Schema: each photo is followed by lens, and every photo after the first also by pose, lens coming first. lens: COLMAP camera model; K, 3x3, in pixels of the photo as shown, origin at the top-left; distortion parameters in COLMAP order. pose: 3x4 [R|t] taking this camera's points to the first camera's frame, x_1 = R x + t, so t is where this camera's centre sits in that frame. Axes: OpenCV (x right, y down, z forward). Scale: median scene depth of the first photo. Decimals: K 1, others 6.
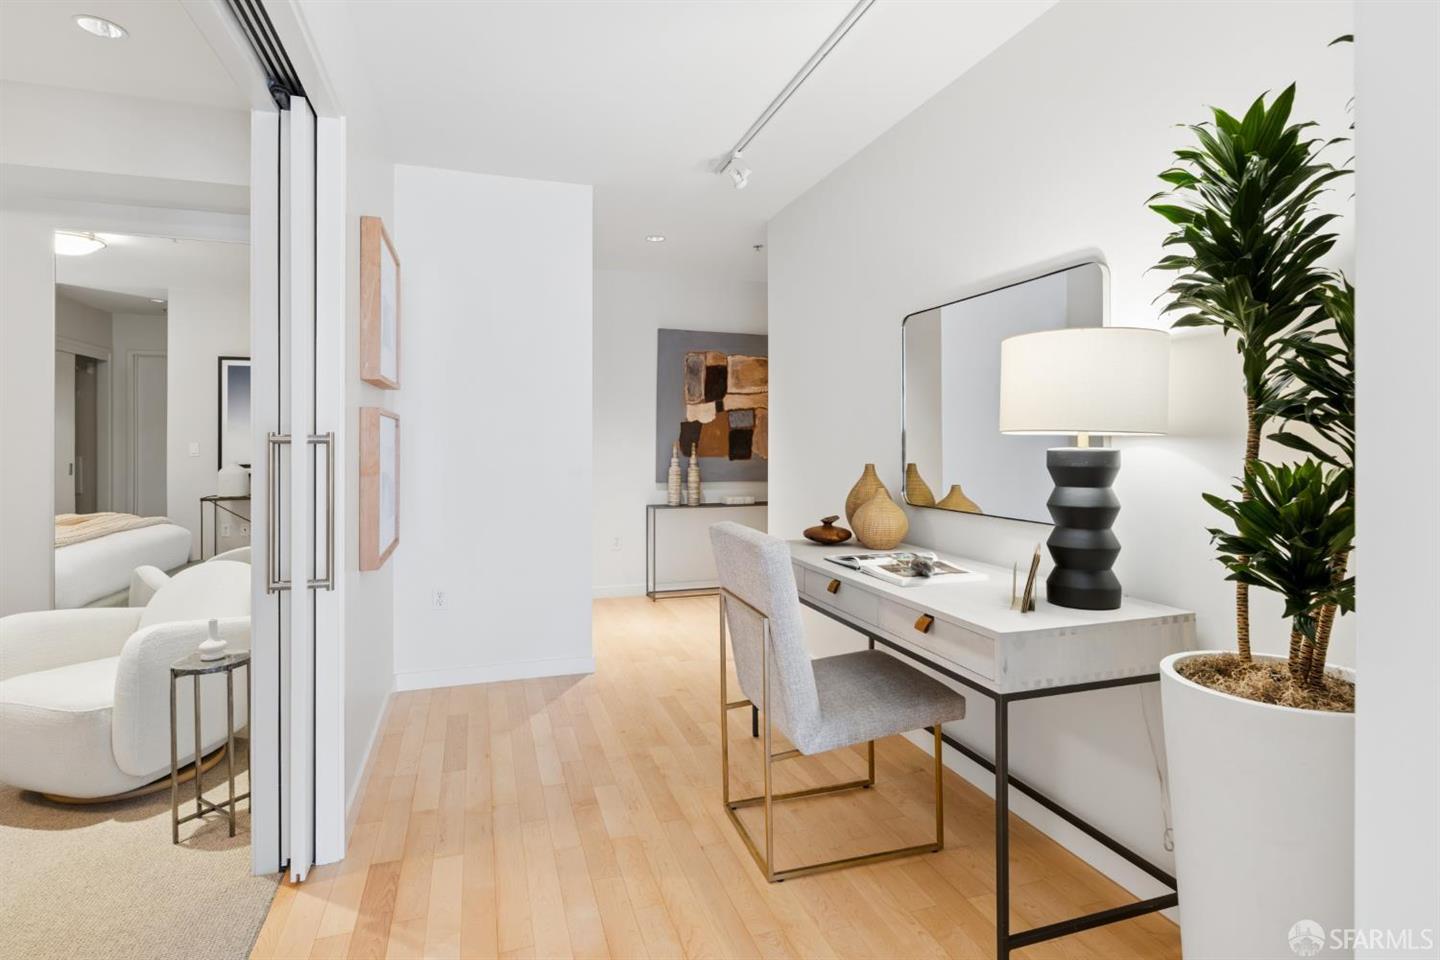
lens RADIAL K [[726.8, 0, 718.2], [0, 726.8, 462.8], [0, 0, 1]] dist [-0.002019, -0.000142]
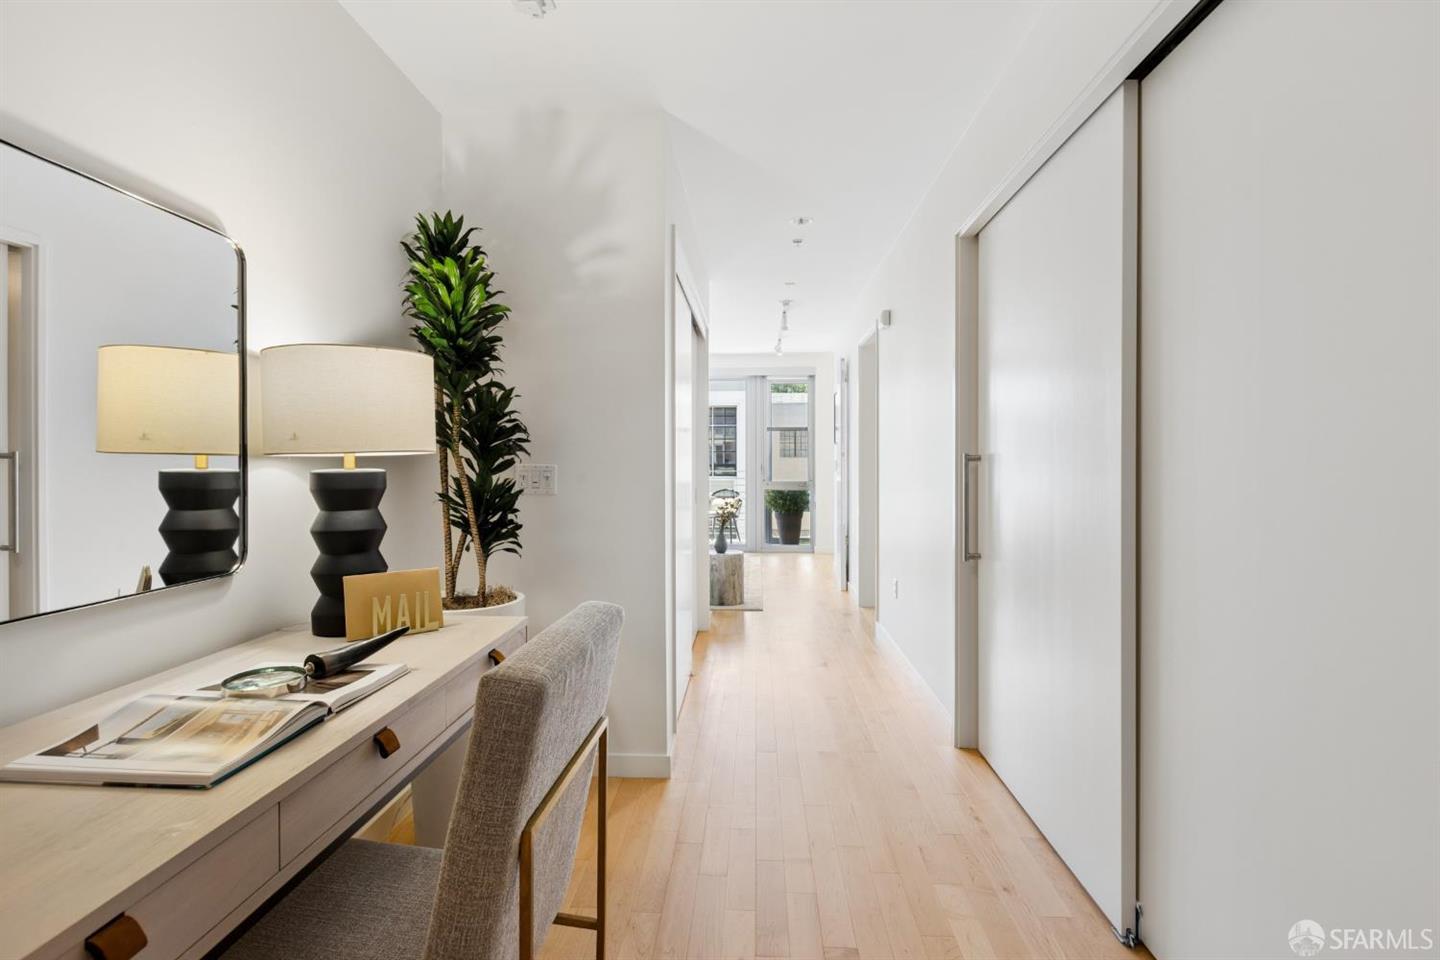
lens RADIAL K [[726.8, 0, 718.2], [0, 726.8, 462.8], [0, 0, 1]] dist [-0.002019, -0.000142]
pose [[-0.924091, -0.001066, 0.382170, -0.303617], [0.002588, 0.999956, 0.009048, -0.035638], [-0.382163, 0.009350, -0.924048, 1.666655]]
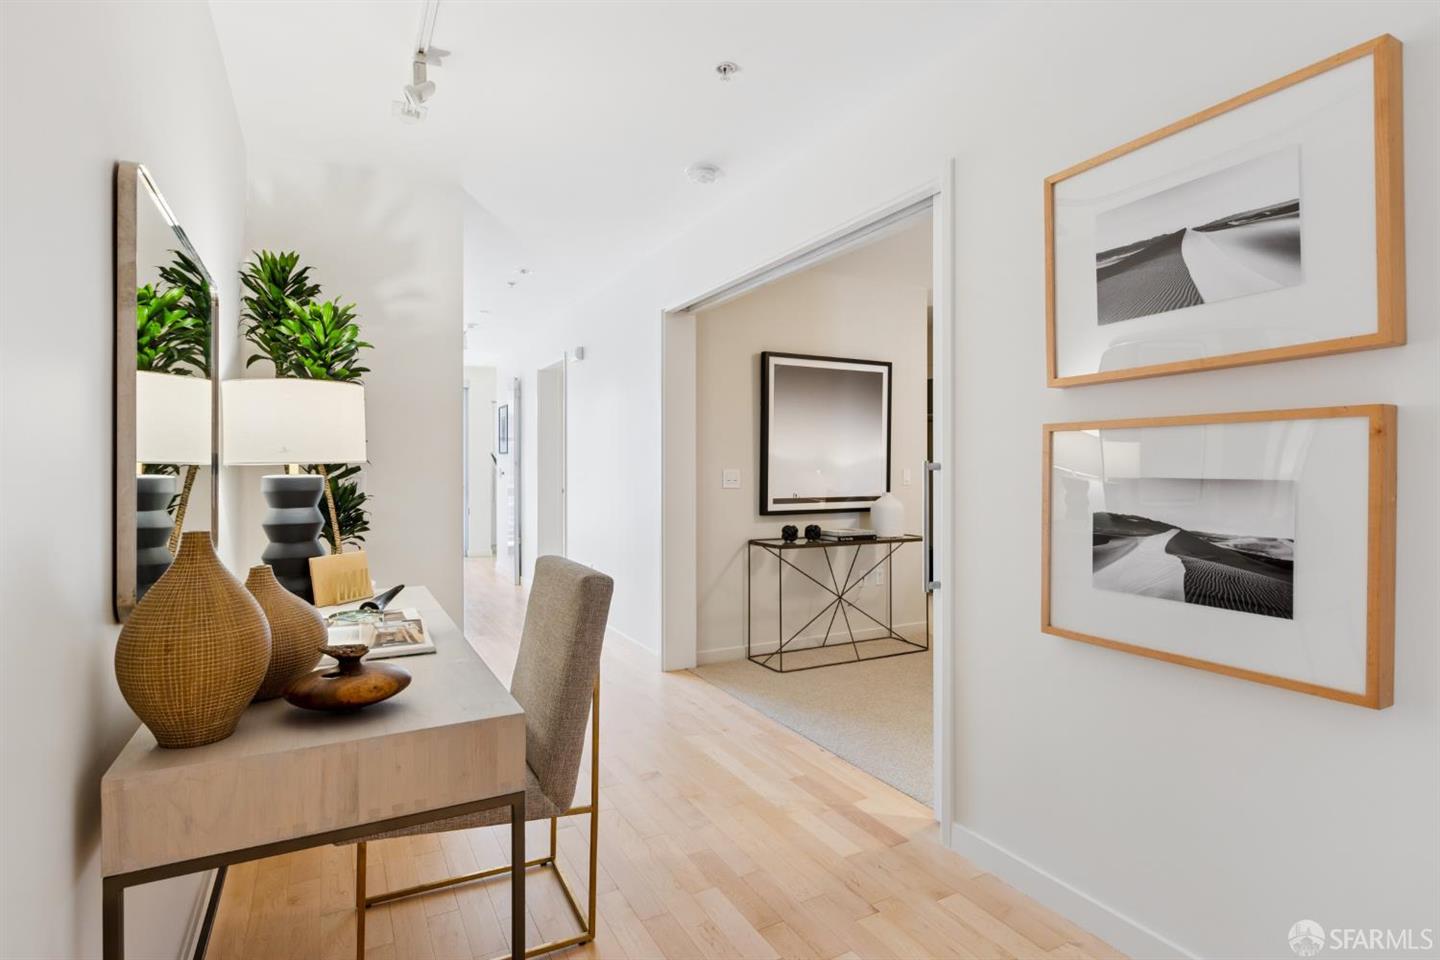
lens RADIAL K [[726.8, 0, 718.2], [0, 726.8, 462.8], [0, 0, 1]] dist [-0.002019, -0.000142]
pose [[-0.987561, -0.001598, -0.157231, -0.002647], [-0.001486, 0.999999, -0.000833, -0.040244], [0.157232, -0.000589, -0.987562, 2.242619]]
